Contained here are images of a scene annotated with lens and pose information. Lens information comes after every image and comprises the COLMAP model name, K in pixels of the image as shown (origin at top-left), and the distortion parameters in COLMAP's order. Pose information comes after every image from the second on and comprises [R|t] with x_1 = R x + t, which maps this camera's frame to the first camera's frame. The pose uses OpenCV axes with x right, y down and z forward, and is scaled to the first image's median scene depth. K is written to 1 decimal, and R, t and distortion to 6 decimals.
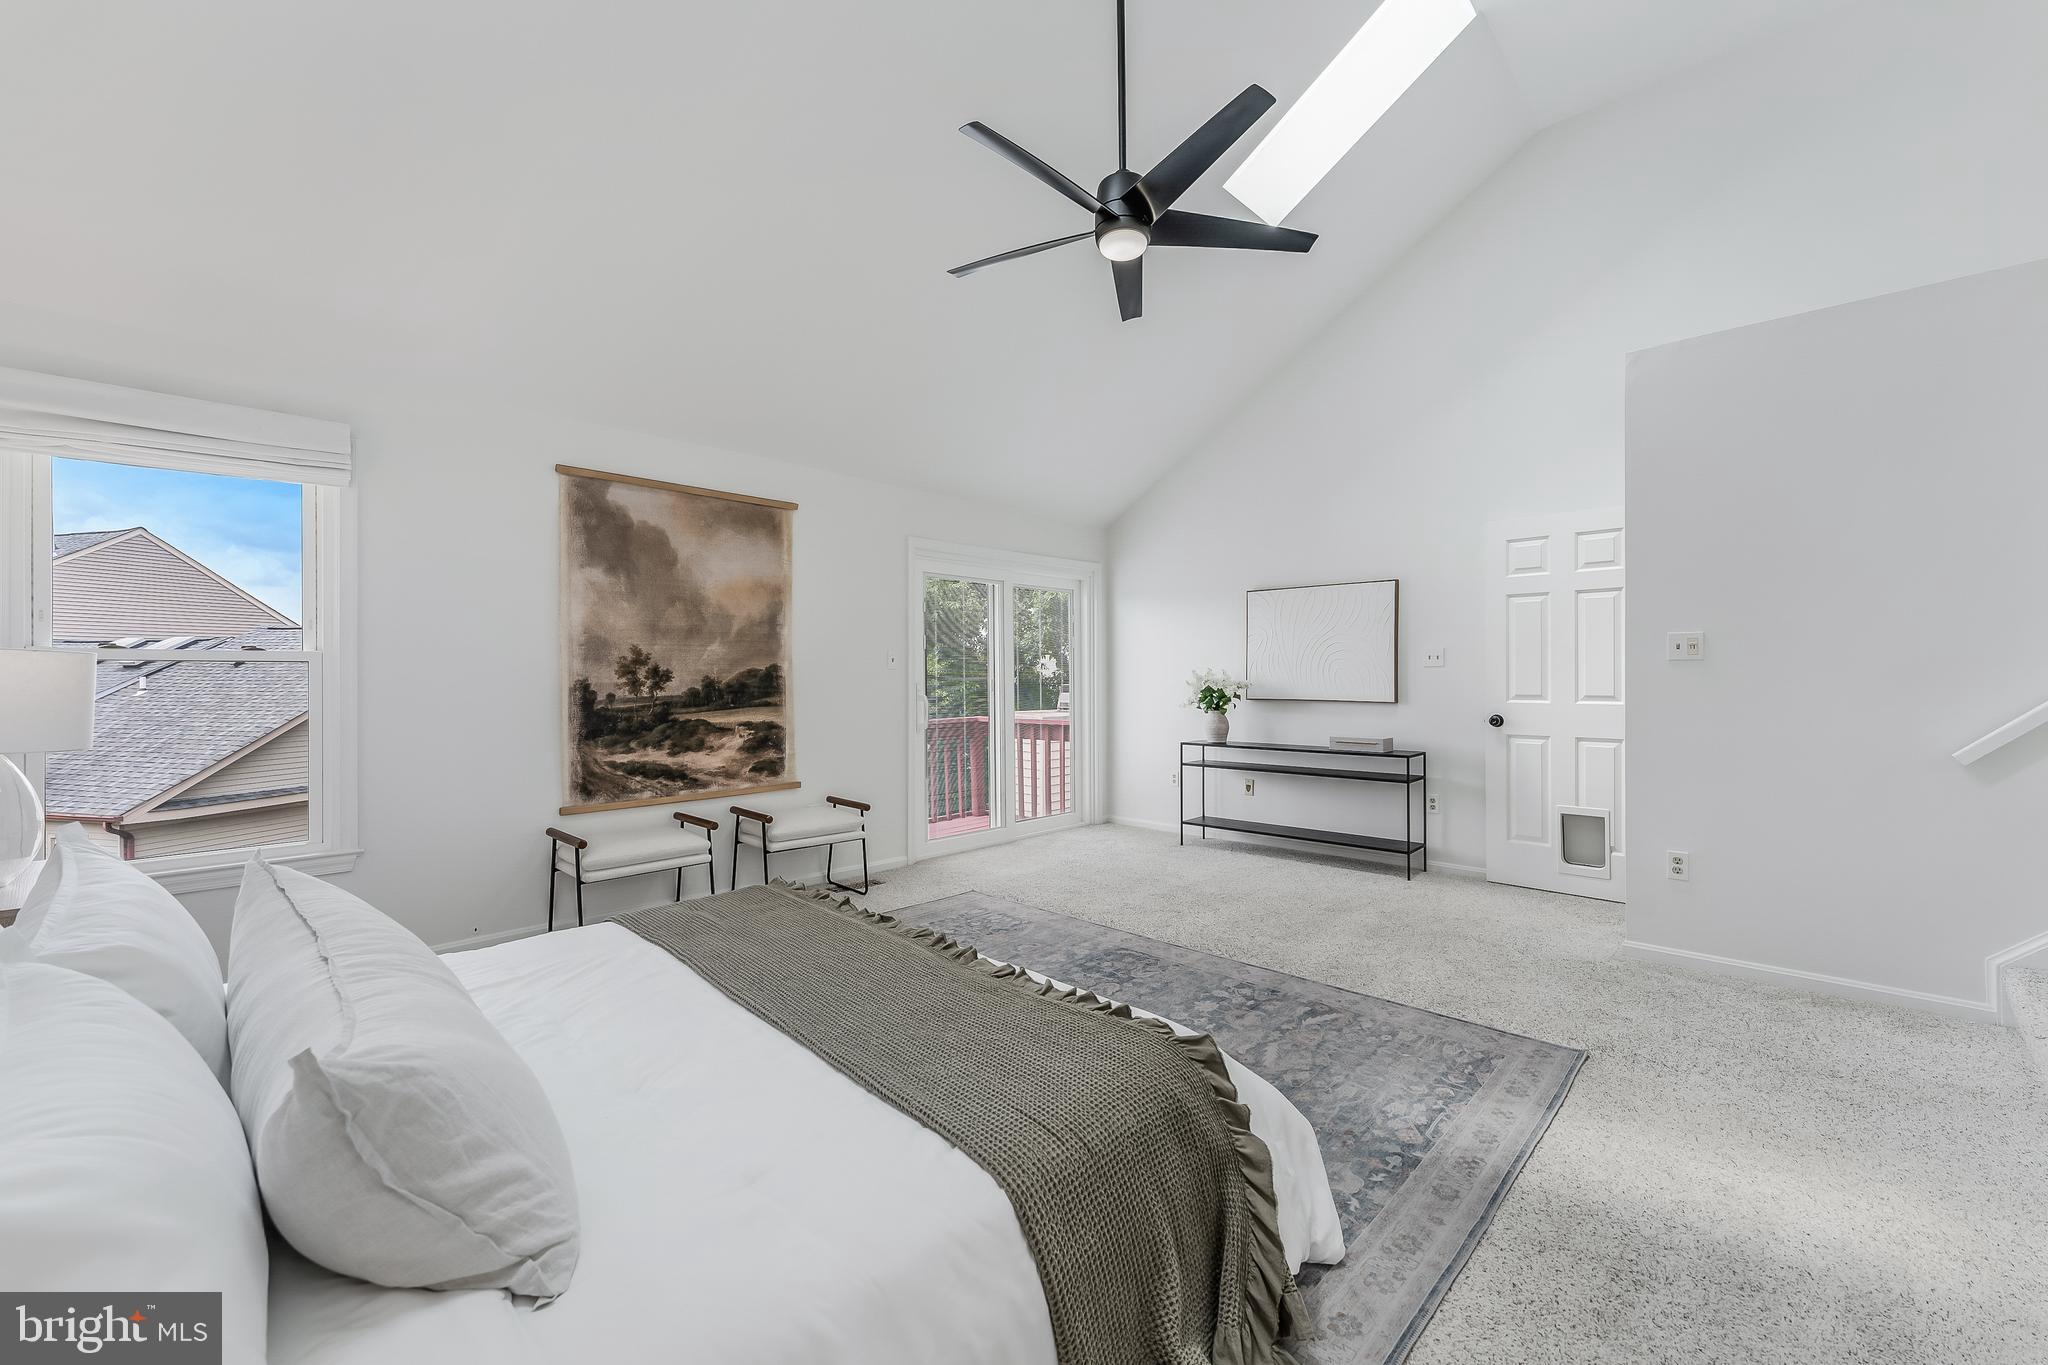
lens RADIAL K [[818.4, 0, 1024.0], [0, 818.4, 682.5], [0, 0, 1]] dist [0.001125, 0.000057]
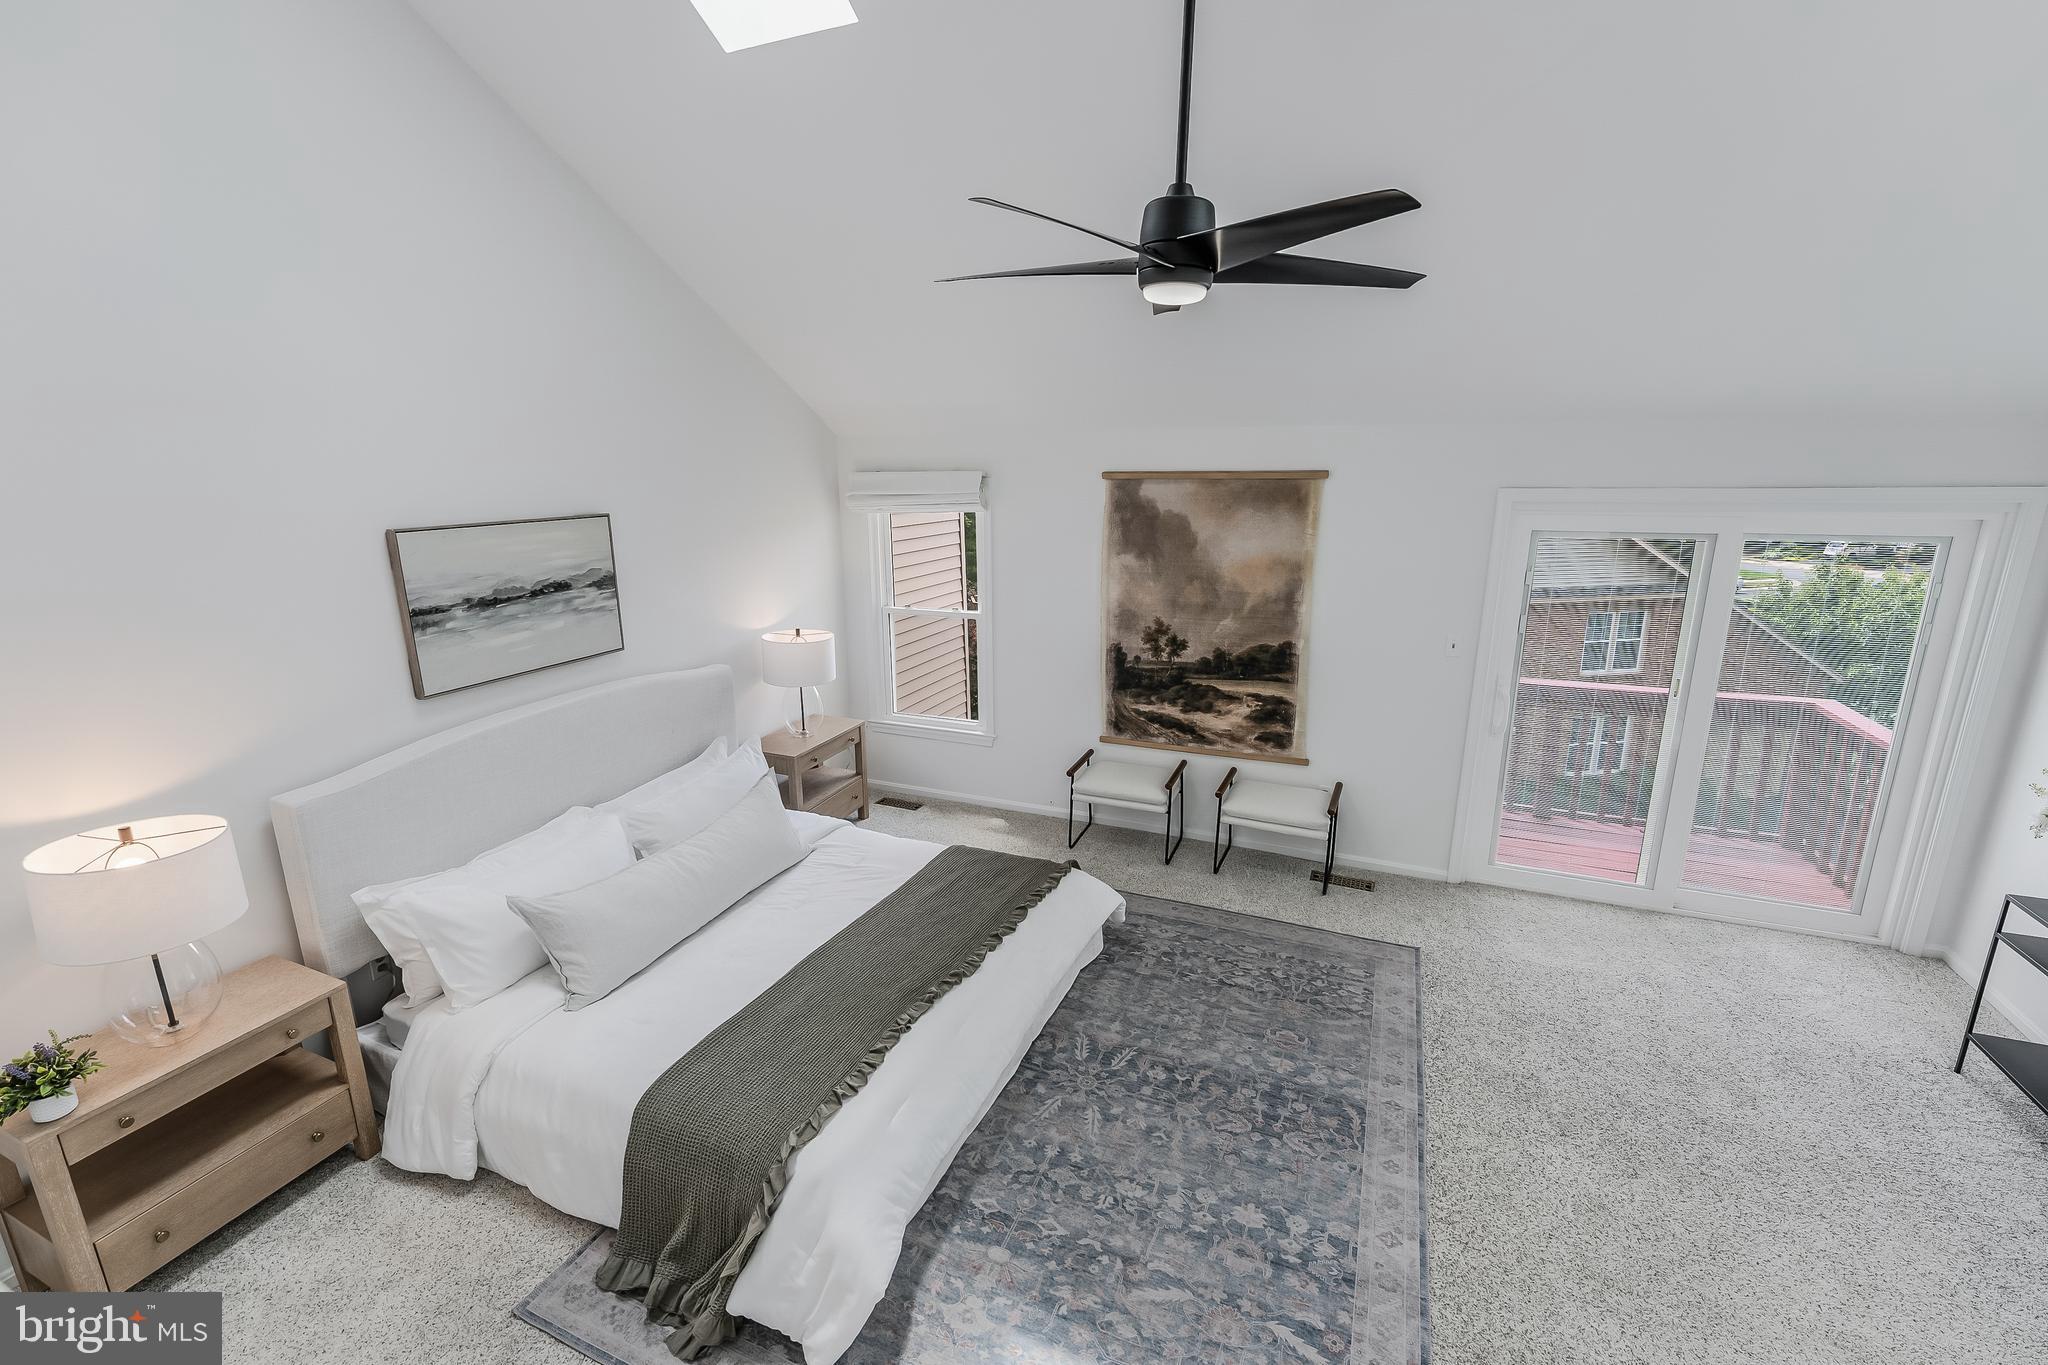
lens RADIAL K [[841.8, 0, 1024.0], [0, 841.8, 682.5], [0, 0, 1]] dist [-0.001137, -0.000310]
pose [[0.364743, 0.228379, -0.902666, 0.561144], [0.001677, 0.969290, 0.245913, -0.248375], [0.931107, -0.091209, 0.353159, 0.371944]]
